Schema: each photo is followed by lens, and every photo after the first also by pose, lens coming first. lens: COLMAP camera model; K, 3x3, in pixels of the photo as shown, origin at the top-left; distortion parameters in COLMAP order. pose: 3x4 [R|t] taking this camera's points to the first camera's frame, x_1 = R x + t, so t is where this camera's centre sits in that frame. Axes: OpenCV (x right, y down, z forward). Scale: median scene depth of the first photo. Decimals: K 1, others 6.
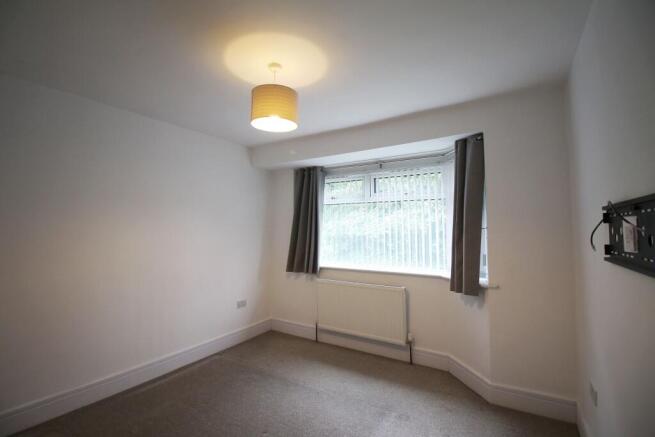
lens RADIAL K [[308.1, 0, 327.5], [0, 308.1, 218.5], [0, 0, 1]] dist [0.014482, -0.000277]
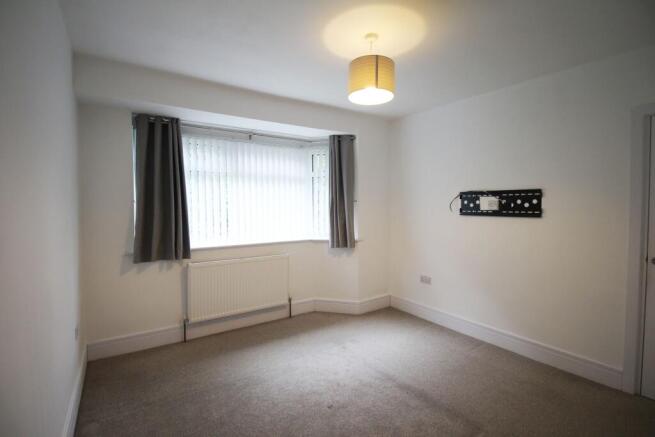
lens RADIAL K [[302.4, 0, 327.5], [0, 302.4, 218.5], [0, 0, 1]] dist [-0.001274, -0.000379]
pose [[0.411350, -0.040961, 0.910556, -0.696426], [-0.032202, 0.997713, 0.059429, 0.024682], [-0.910908, -0.053768, 0.409091, 0.425037]]
